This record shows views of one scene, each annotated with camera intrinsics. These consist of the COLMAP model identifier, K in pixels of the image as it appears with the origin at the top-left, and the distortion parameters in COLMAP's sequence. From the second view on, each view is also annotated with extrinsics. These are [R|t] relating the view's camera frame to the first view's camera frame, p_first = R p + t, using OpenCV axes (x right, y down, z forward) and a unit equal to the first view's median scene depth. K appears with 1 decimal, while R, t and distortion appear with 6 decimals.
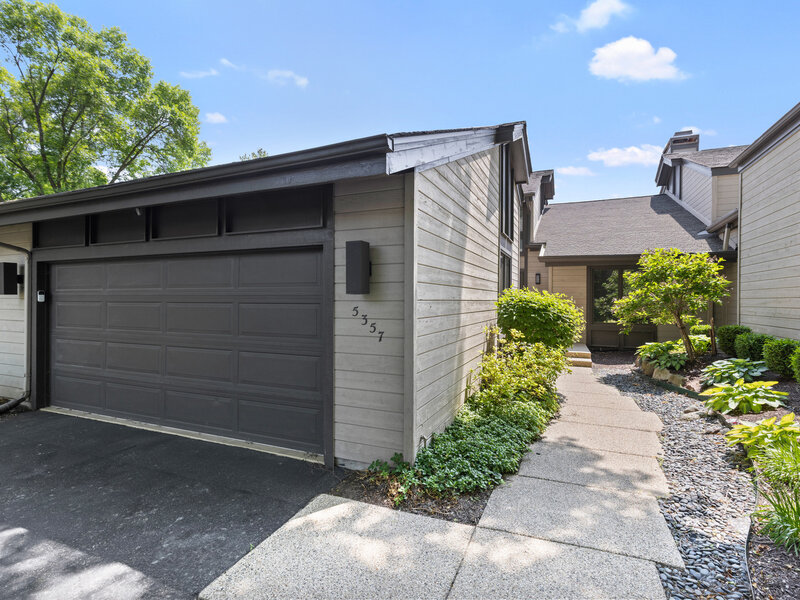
lens RADIAL K [[398.8, 0, 400.0], [0, 398.8, 300.0], [0, 0, 1]] dist [0.003932, 0.000865]
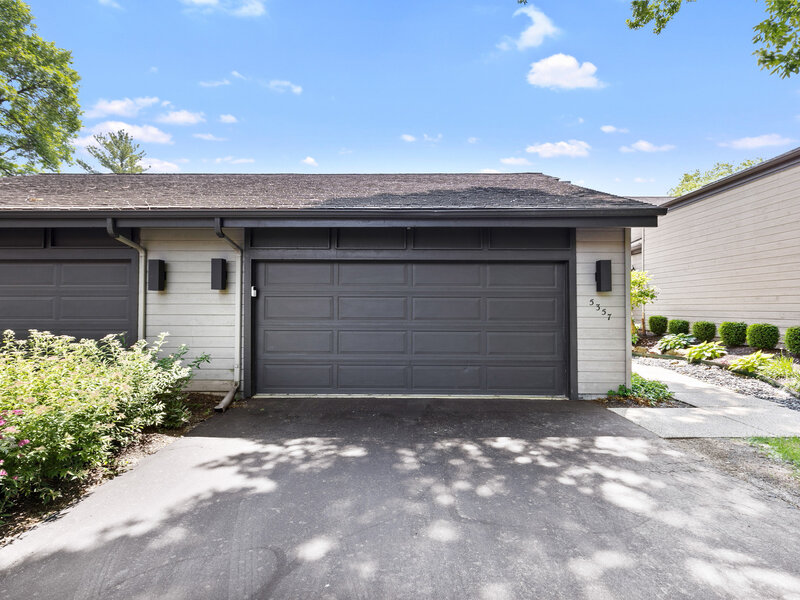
lens RADIAL K [[398.8, 0, 400.0], [0, 398.8, 300.0], [0, 0, 1]] dist [0.003932, 0.000865]
pose [[0.922452, 0.007518, 0.386038, -1.267814], [-0.001852, 0.999885, -0.015046, 0.039095], [-0.386107, 0.013164, 0.922360, -0.181995]]
